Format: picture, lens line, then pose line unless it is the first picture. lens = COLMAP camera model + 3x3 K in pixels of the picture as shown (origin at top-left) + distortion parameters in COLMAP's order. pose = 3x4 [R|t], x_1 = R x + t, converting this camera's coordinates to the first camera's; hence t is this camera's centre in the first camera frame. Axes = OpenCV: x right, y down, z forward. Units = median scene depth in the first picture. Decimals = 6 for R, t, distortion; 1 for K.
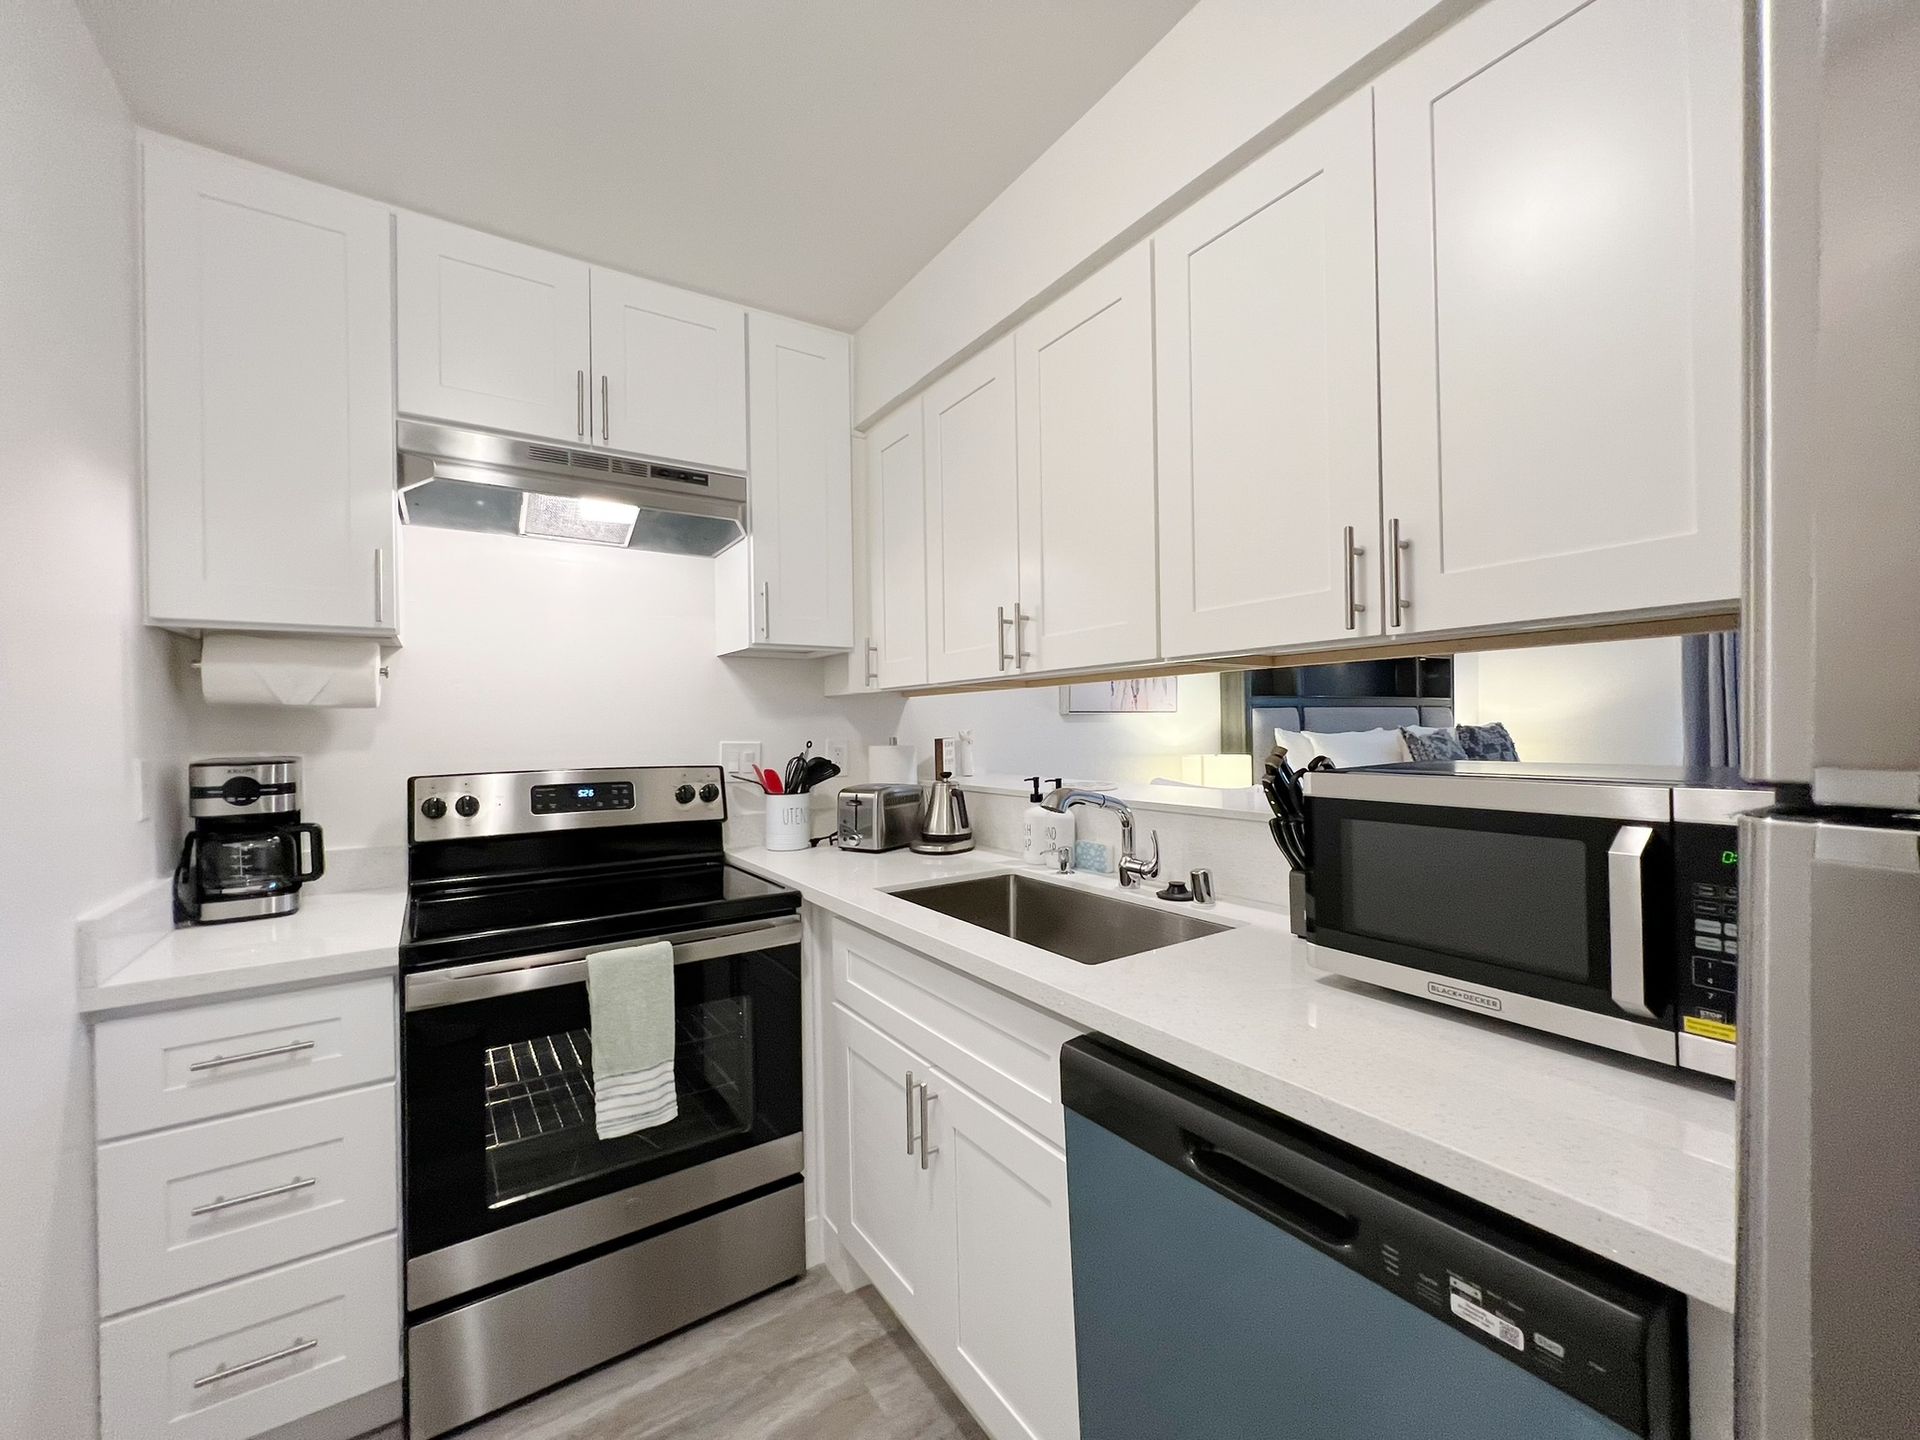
lens RADIAL K [[780.3, 0, 999.4], [0, 780.3, 732.6], [0, 0, 1]] dist [-0.001485, 0.000288]
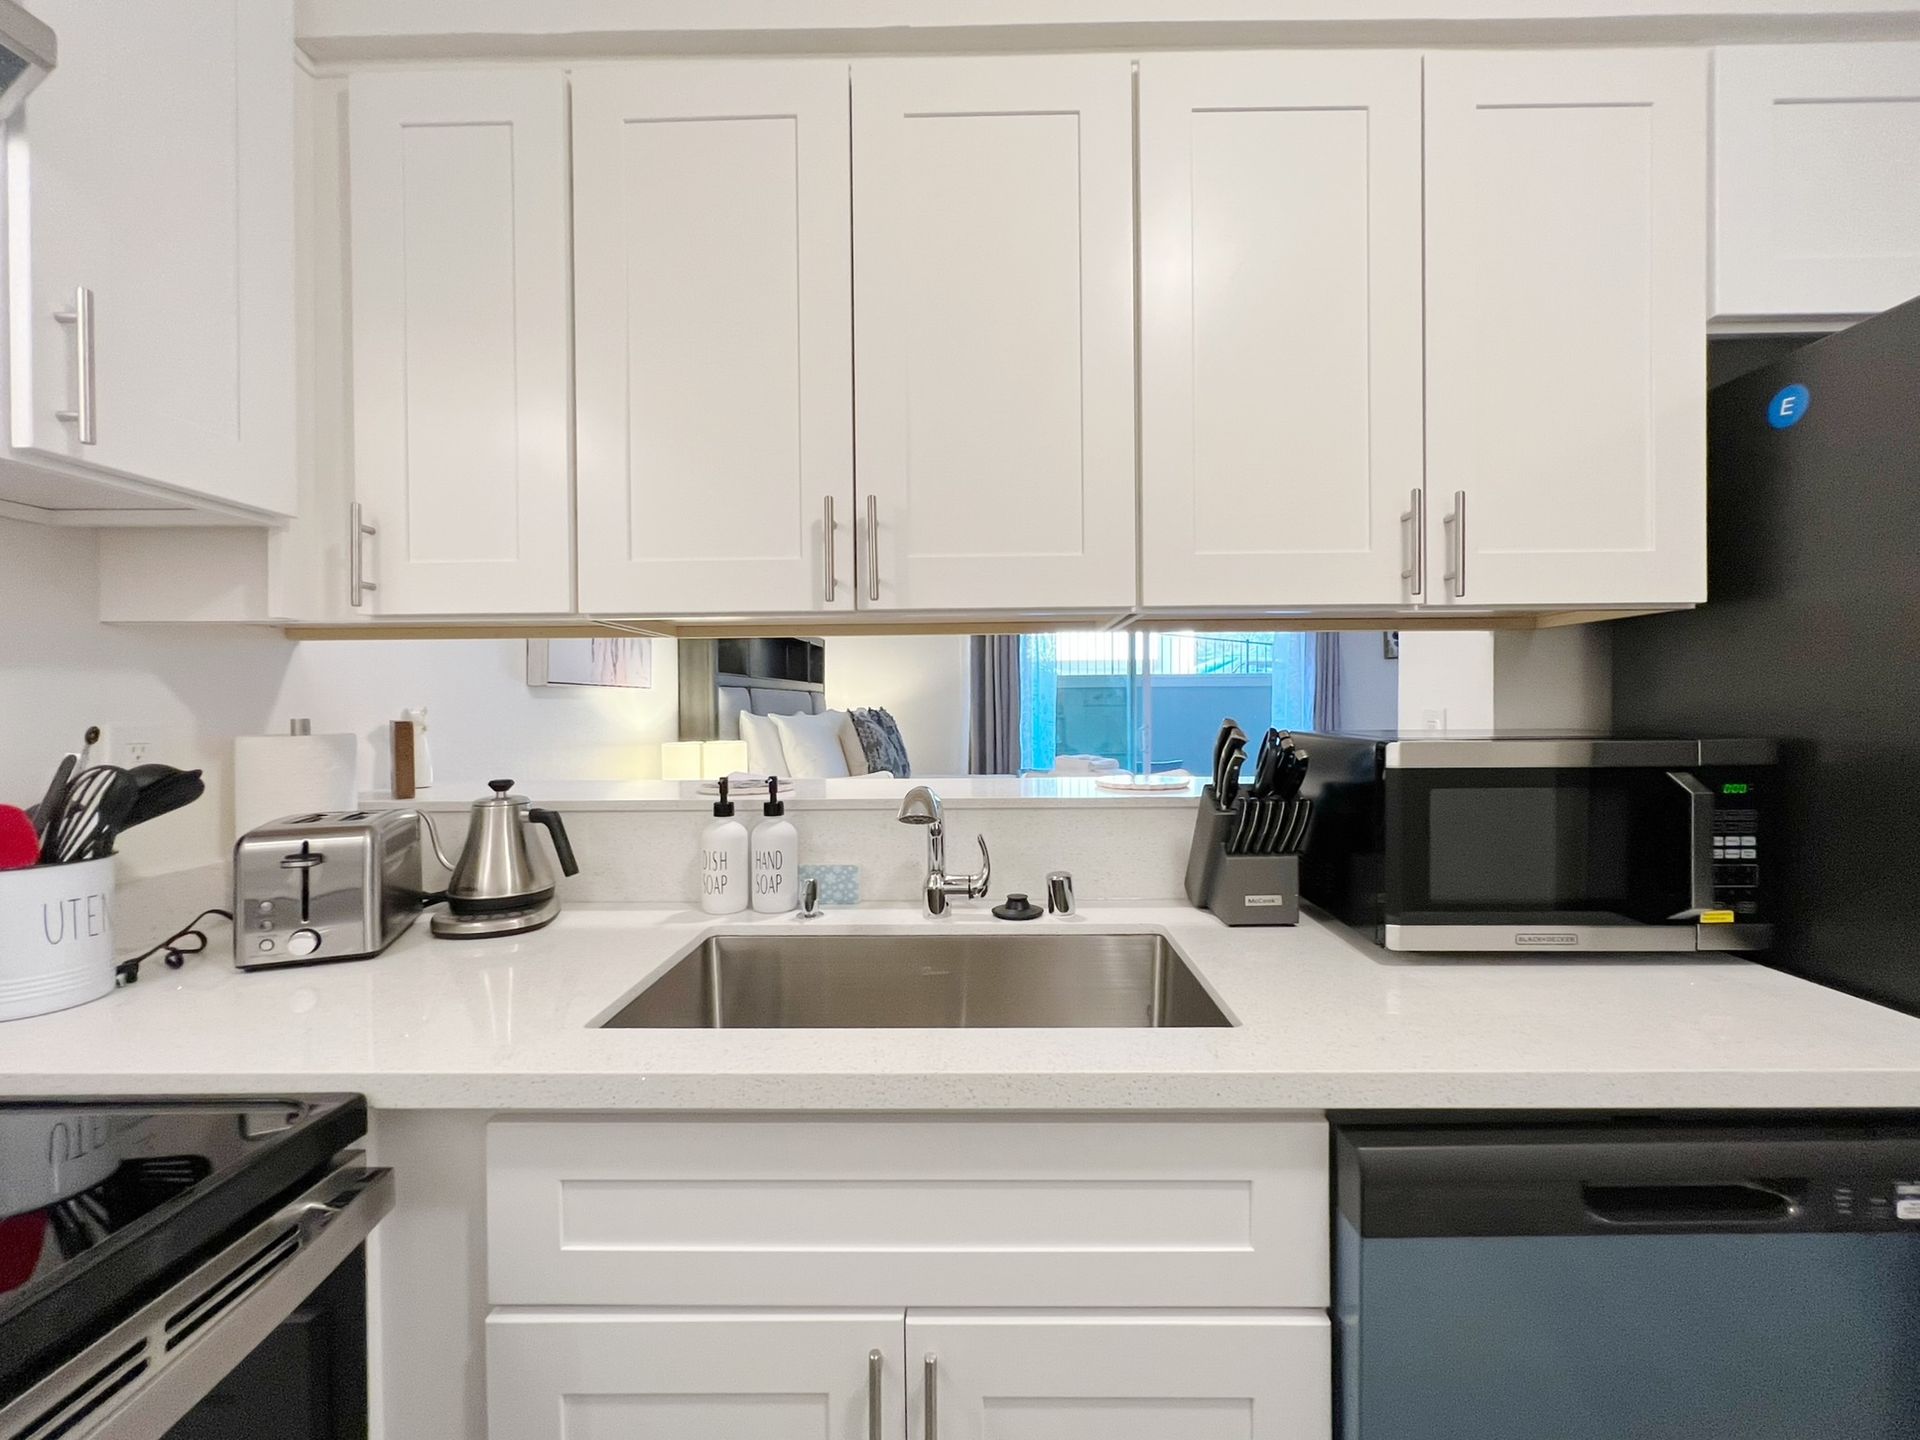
lens RADIAL K [[780.3, 0, 997.5], [0, 780.3, 719.8], [0, 0, 1]] dist [-0.001485, 0.000288]
pose [[0.593262, -0.003921, 0.805000, -0.389829], [0.005633, 0.999984, 0.000719, 0.012373], [-0.804990, 0.004108, 0.593274, 0.506663]]
